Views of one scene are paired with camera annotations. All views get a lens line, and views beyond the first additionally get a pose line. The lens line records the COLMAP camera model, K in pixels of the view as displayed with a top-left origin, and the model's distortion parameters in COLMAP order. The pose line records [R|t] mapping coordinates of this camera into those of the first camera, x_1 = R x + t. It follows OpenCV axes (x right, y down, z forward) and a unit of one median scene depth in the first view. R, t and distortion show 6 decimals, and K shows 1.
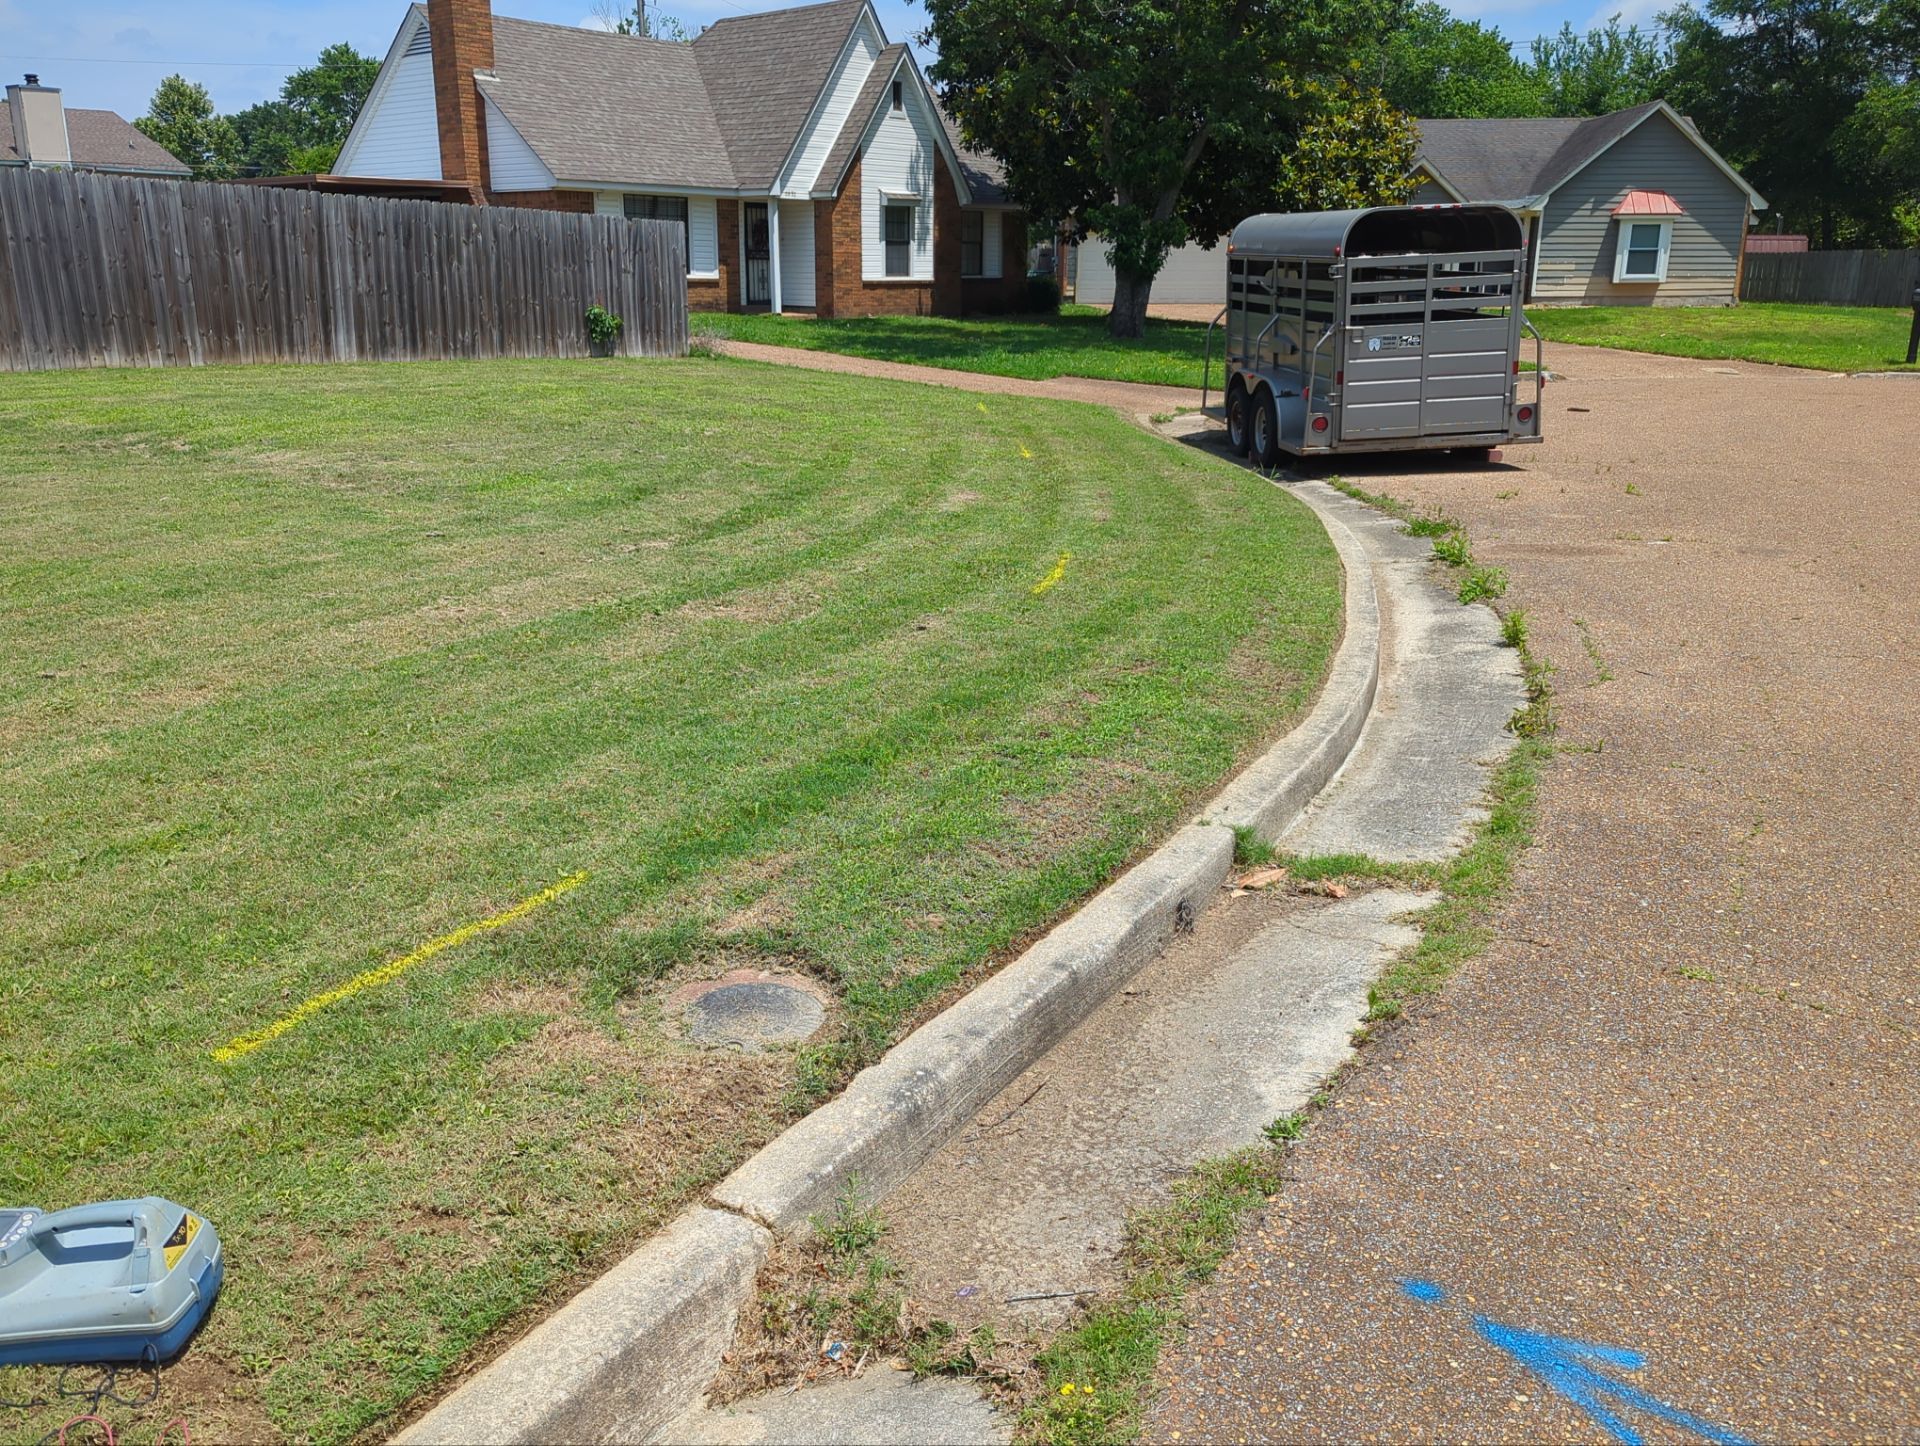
lens RADIAL K [[1570.1, 0, 951.8], [0, 1570.1, 711.5], [0, 0, 1]] dist [0.064145, -0.058590]
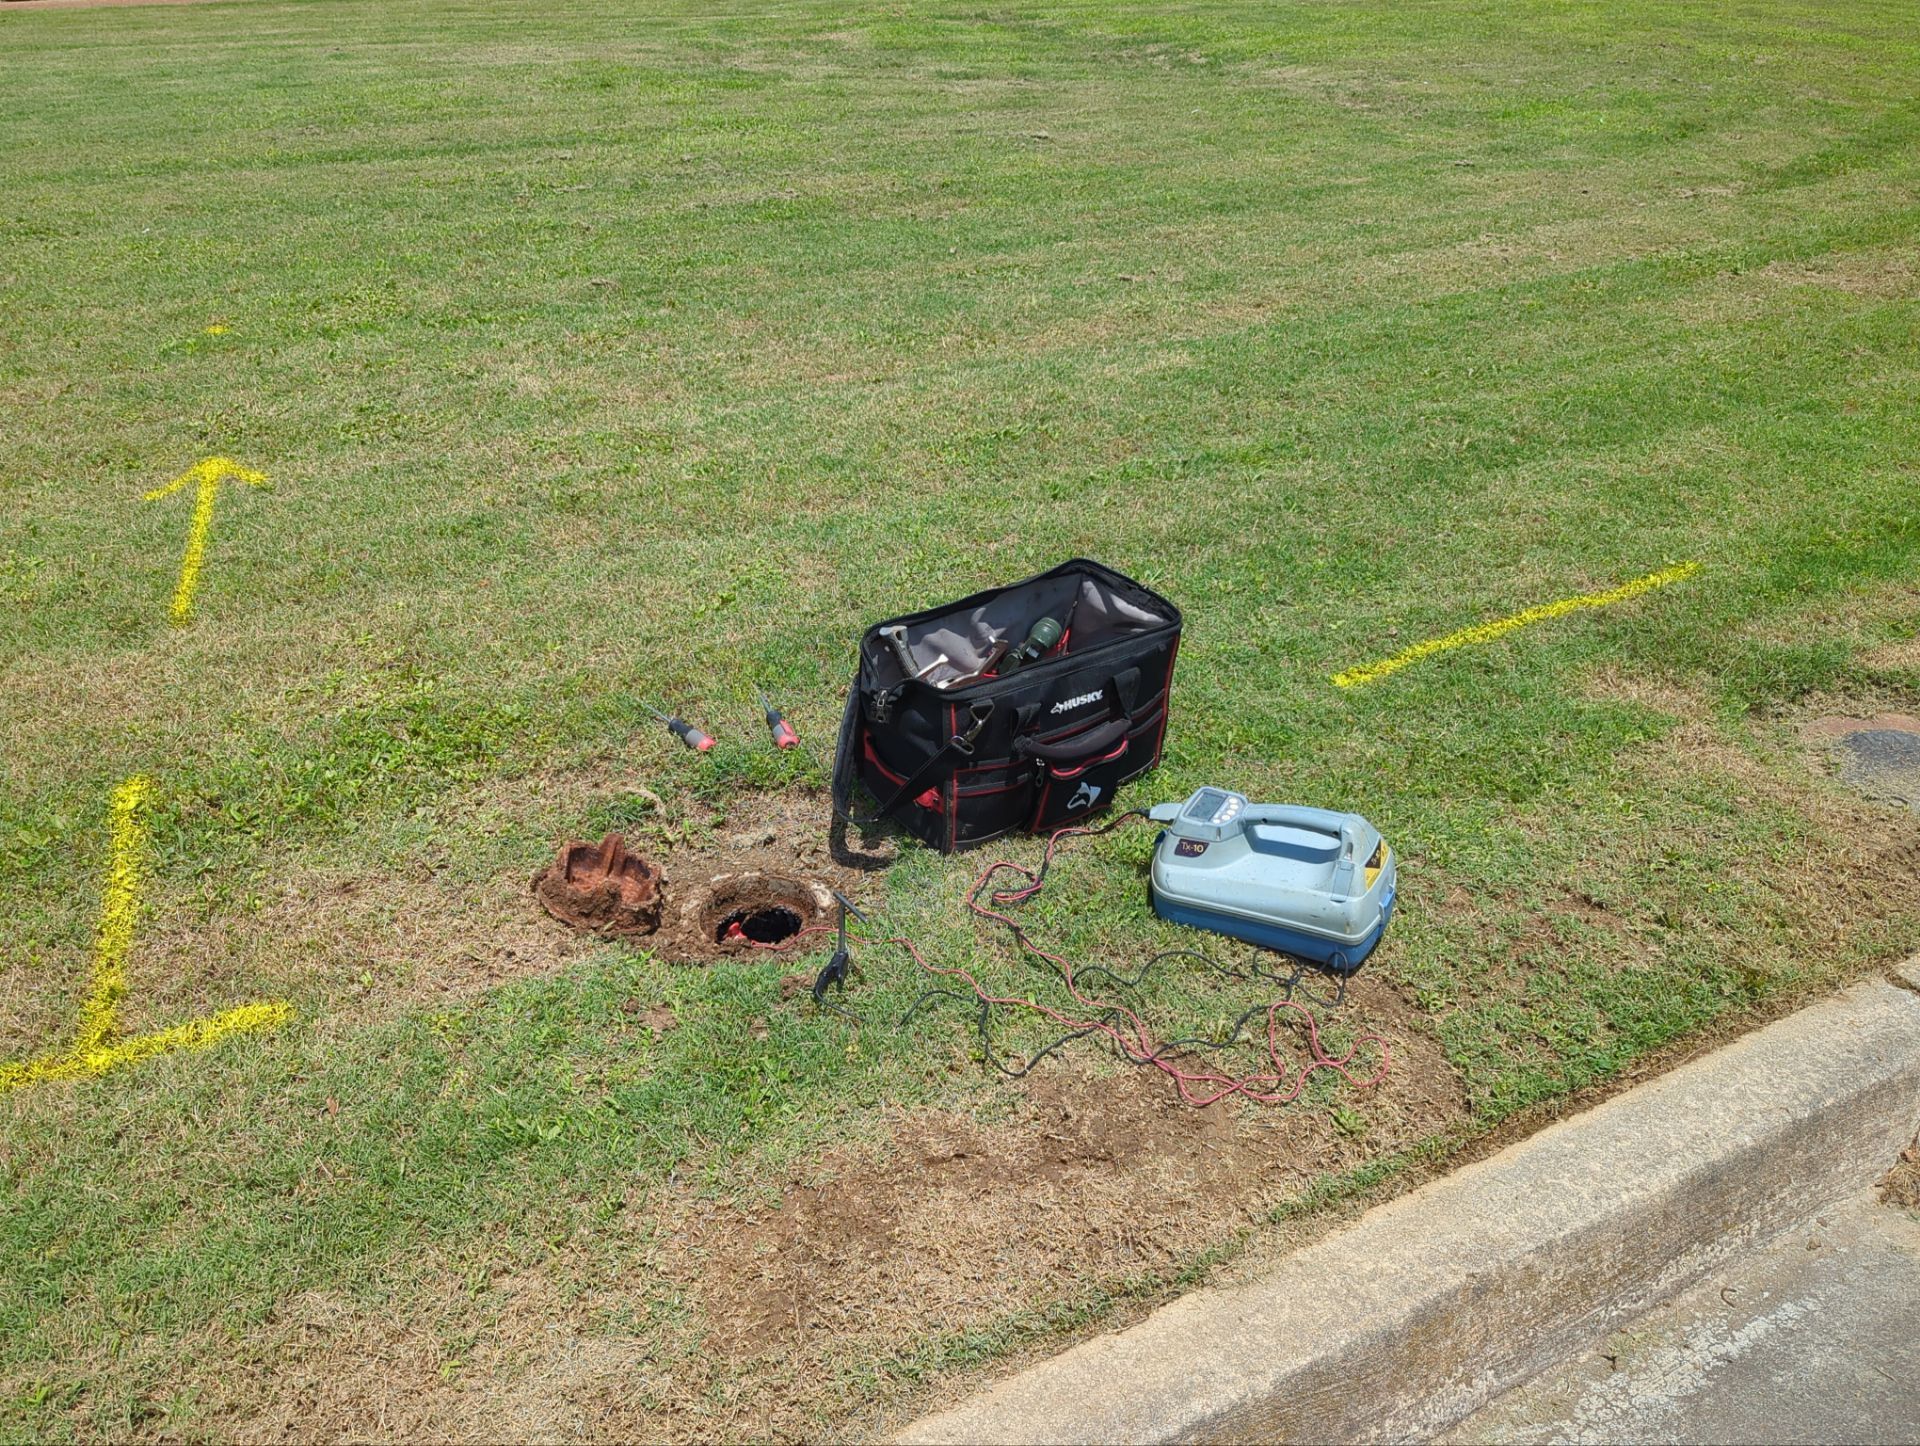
lens RADIAL K [[1570.6, 0, 956.5], [0, 1570.6, 715.5], [0, 0, 1]] dist [0.061741, -0.055044]
pose [[0.855490, 0.231411, -0.463235, -0.160024], [-0.127721, 0.961246, 0.244324, 0.019904], [0.501822, -0.149852, 0.851892, 0.021890]]
